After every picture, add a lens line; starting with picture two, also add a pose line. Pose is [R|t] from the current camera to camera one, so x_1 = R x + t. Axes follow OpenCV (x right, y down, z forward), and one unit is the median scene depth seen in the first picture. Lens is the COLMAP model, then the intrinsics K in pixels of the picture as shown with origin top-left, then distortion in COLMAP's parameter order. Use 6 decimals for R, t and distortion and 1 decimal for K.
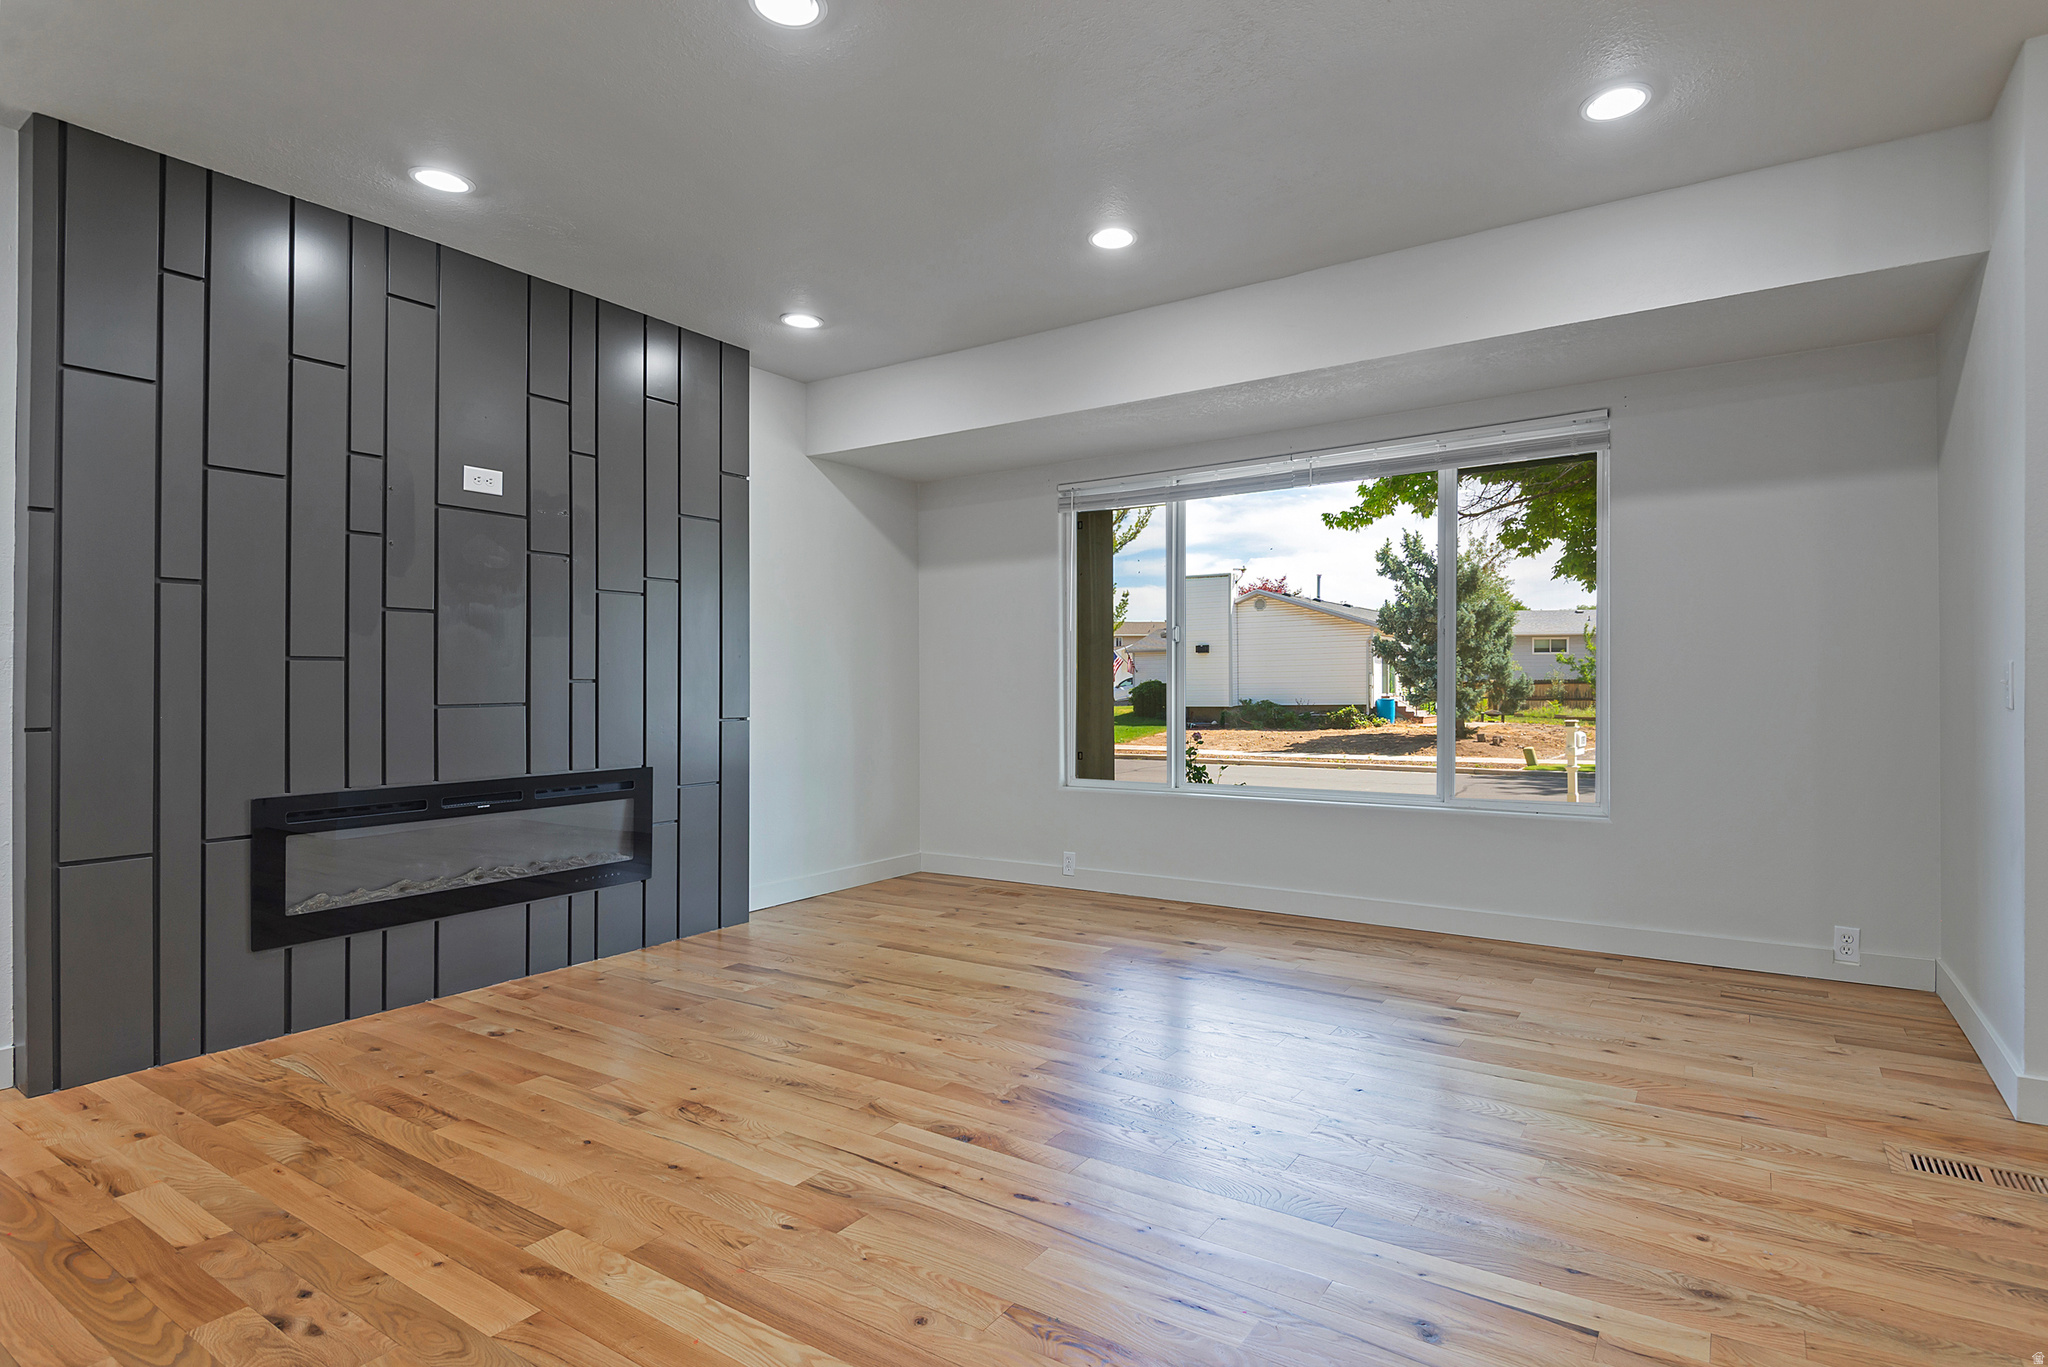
lens RADIAL K [[992.6, 0, 1026.8], [0, 992.6, 697.2], [0, 0, 1]] dist [0.025102, -0.016481]
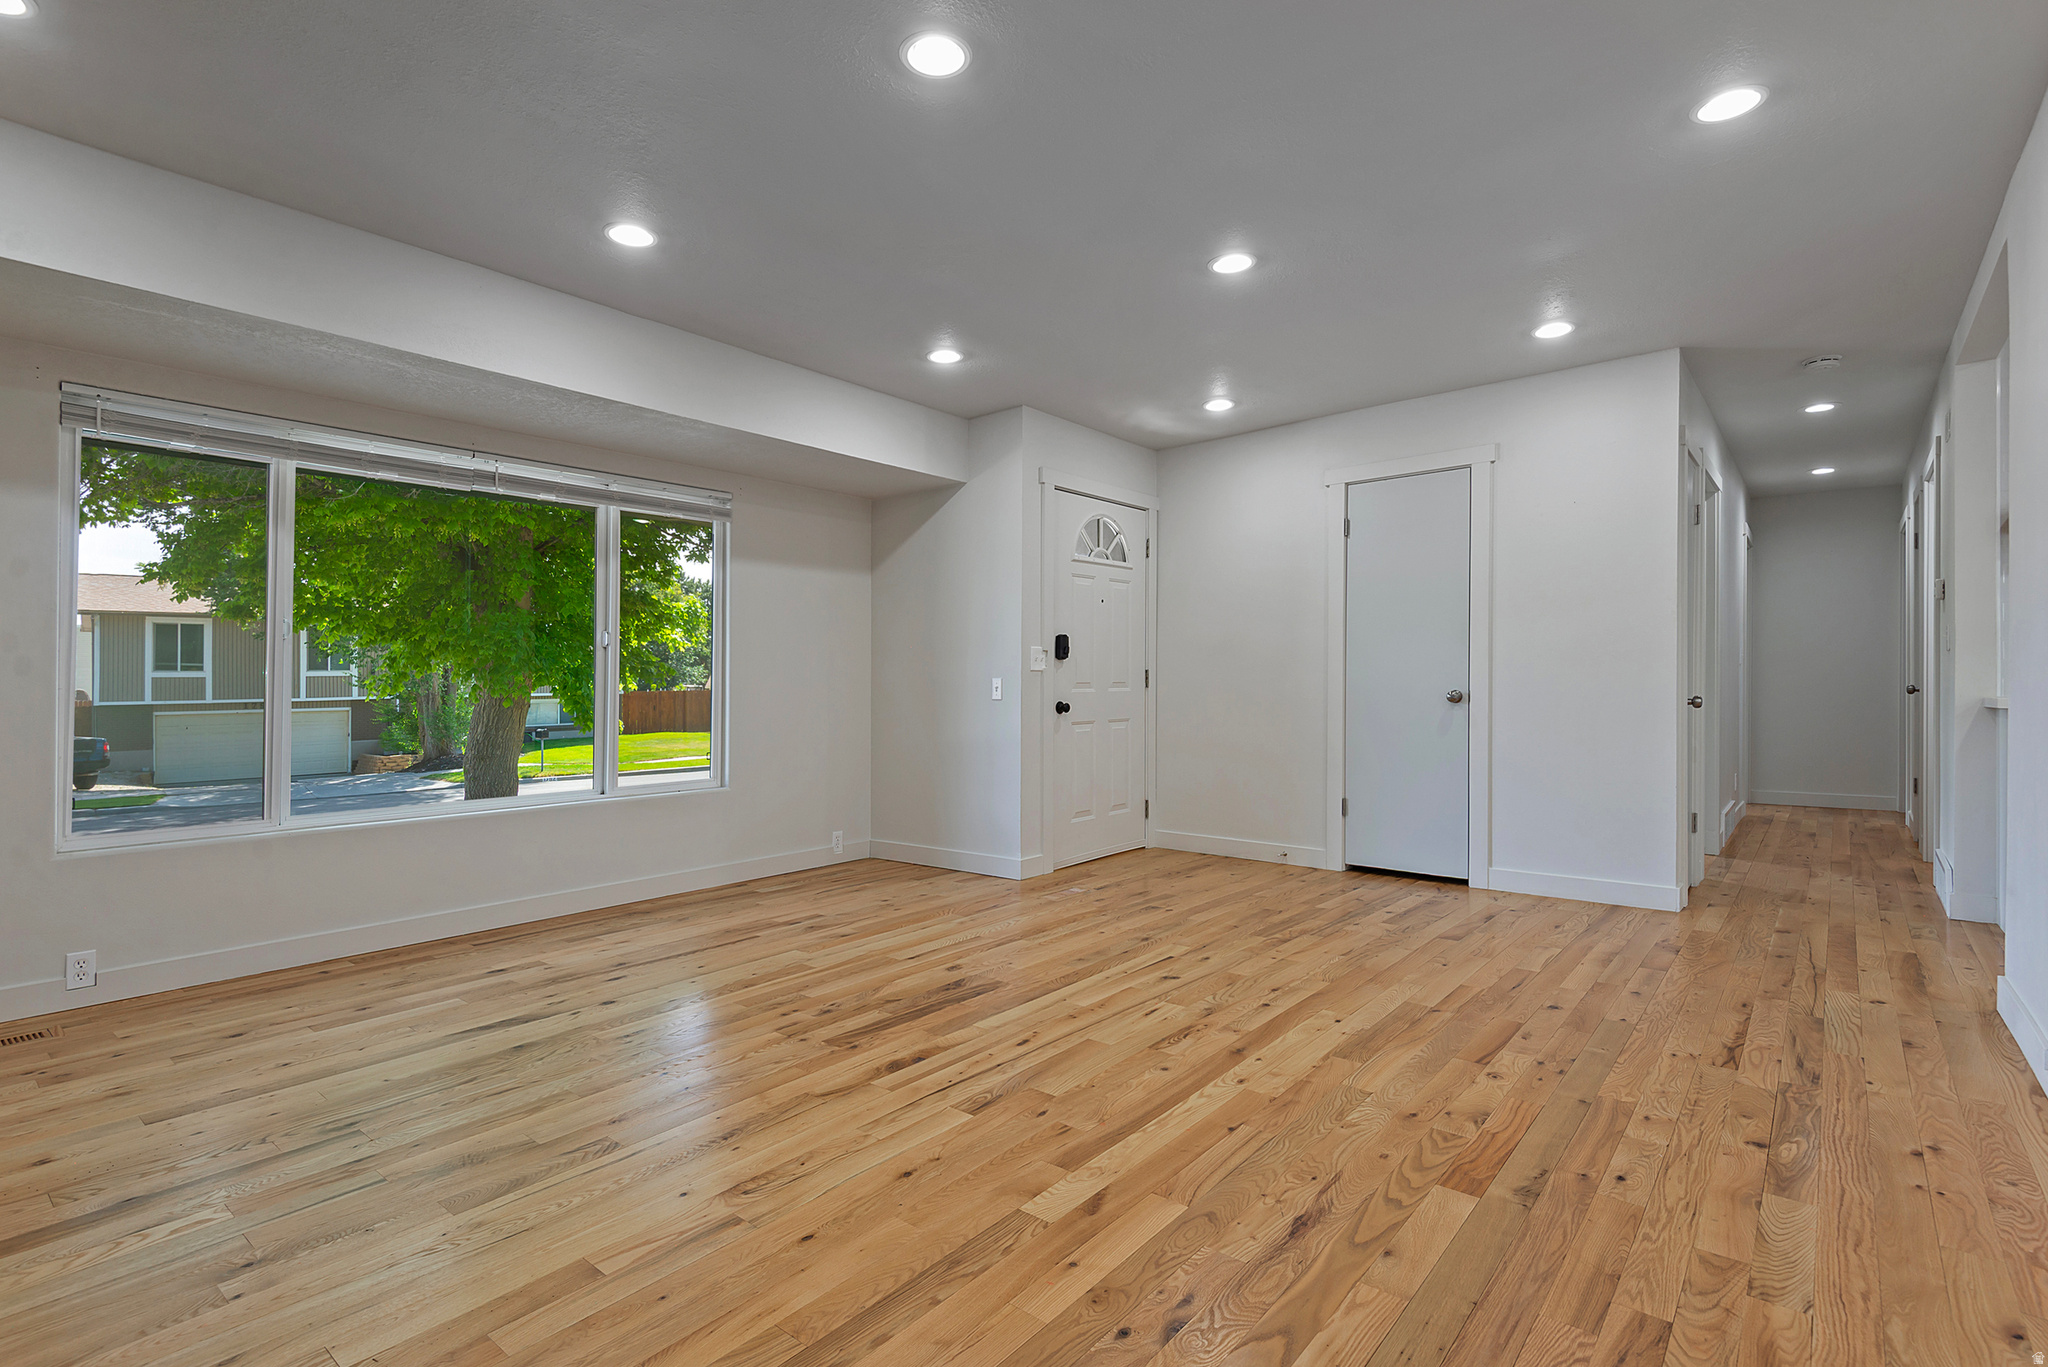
lens RADIAL K [[976.6, 0, 1021.6], [0, 976.6, 700.3], [0, 0, 1]] dist [0.022342, -0.021013]
pose [[0.120693, -0.003261, 0.992685, -0.880430], [0.023411, 0.999726, 0.000438, 0.011313], [-0.992414, 0.023187, 0.120736, 0.529797]]
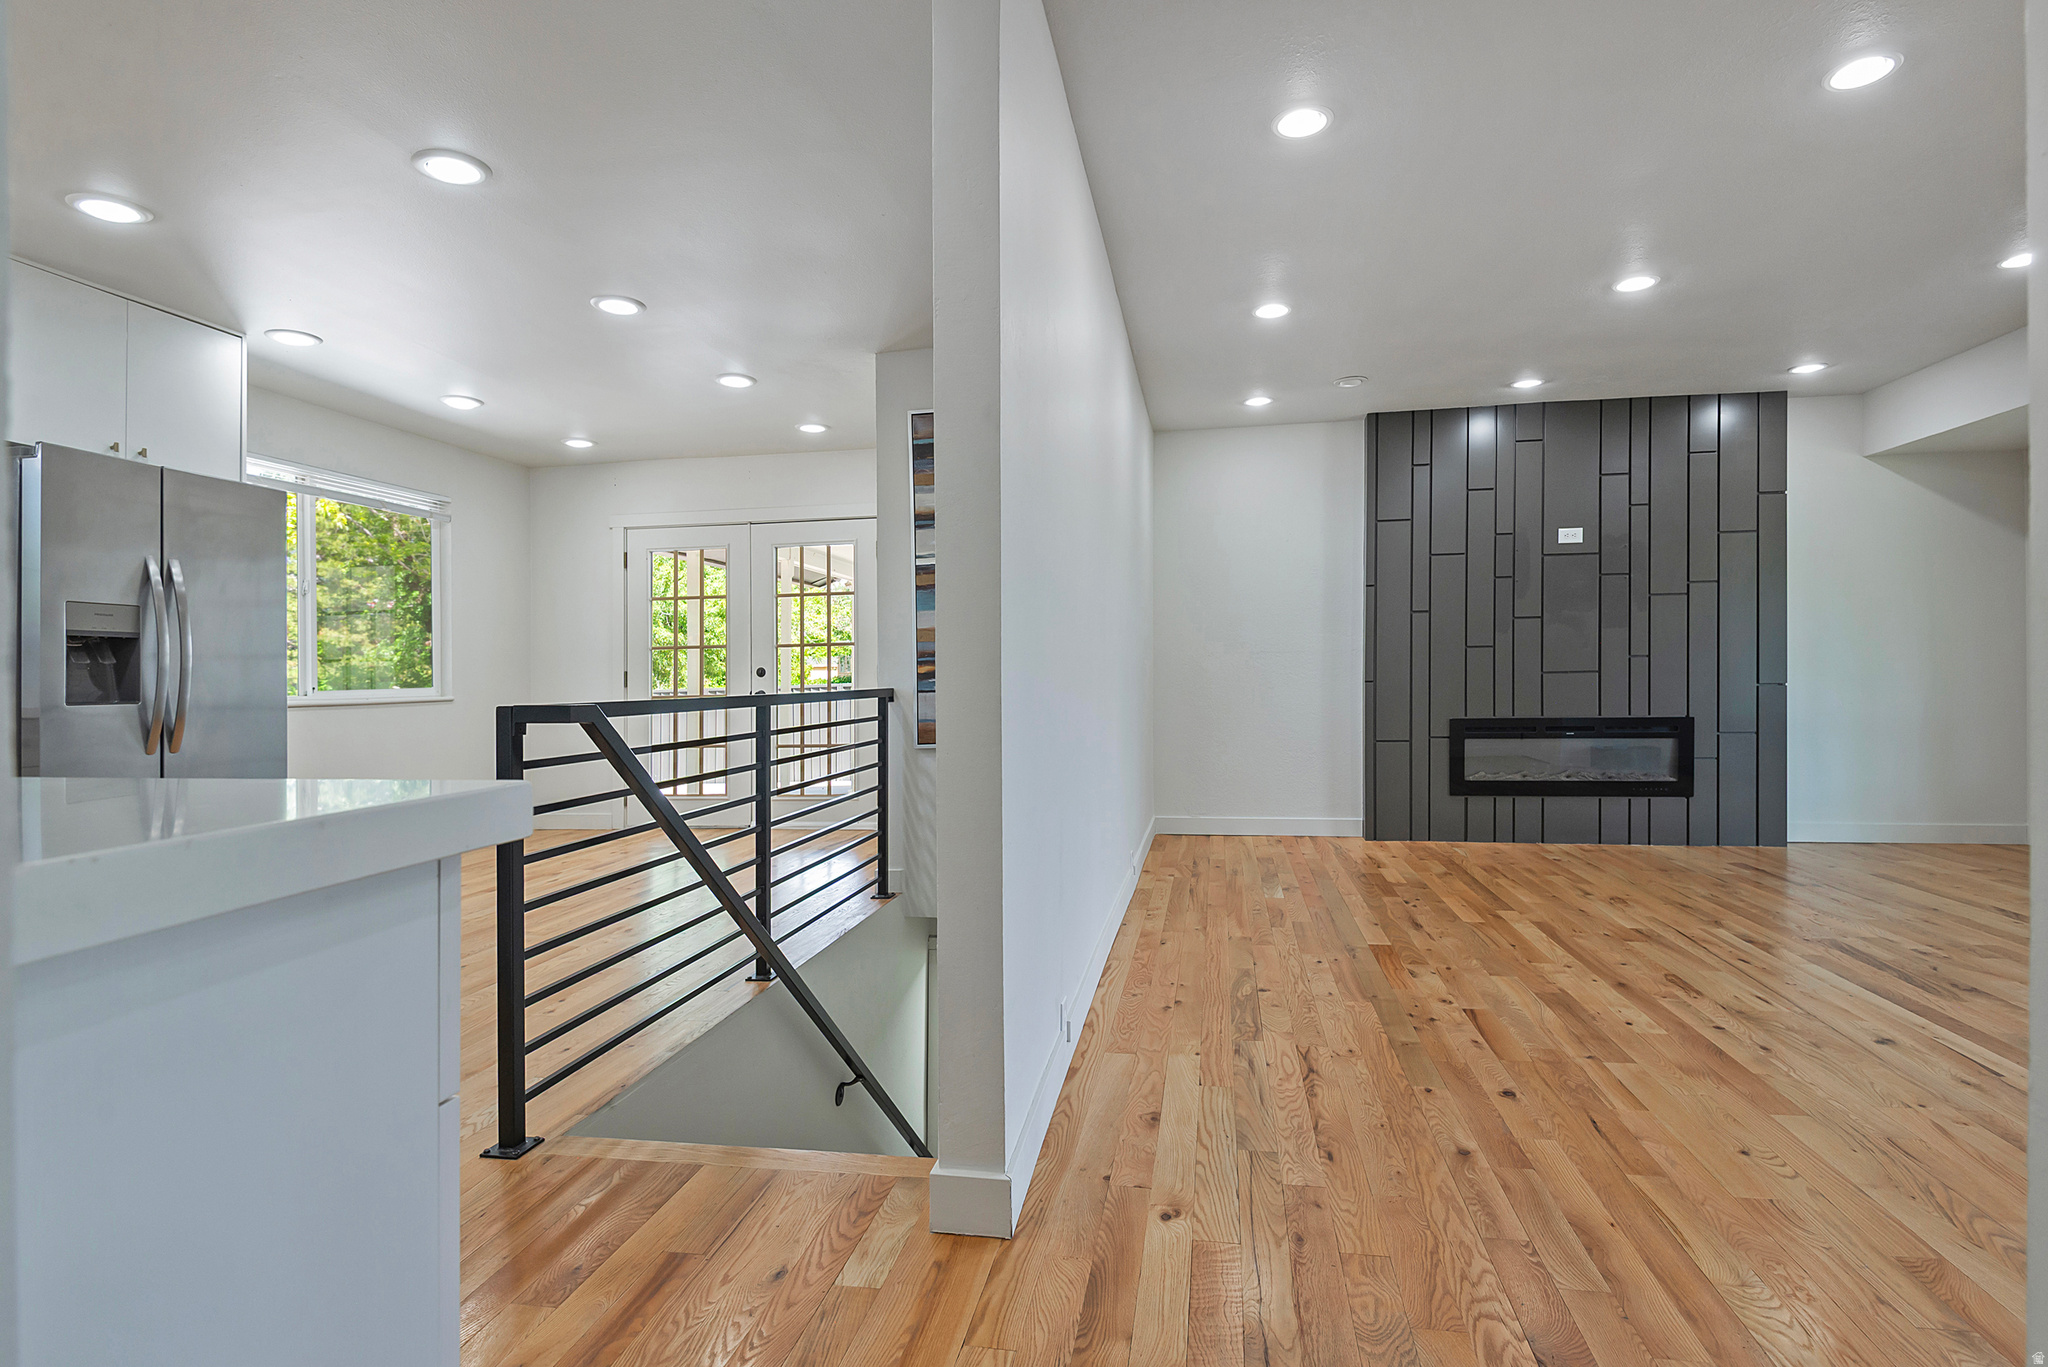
lens RADIAL K [[992.8, 0, 1024.0], [0, 992.8, 683.5], [0, 0, 1]] dist [-0.056346, -0.000571]
pose [[0.370192, 0.013060, -0.928863, 0.663769], [0.000387, 0.999899, 0.014213, 0.004079], [0.928955, -0.005621, 0.370150, -0.465186]]
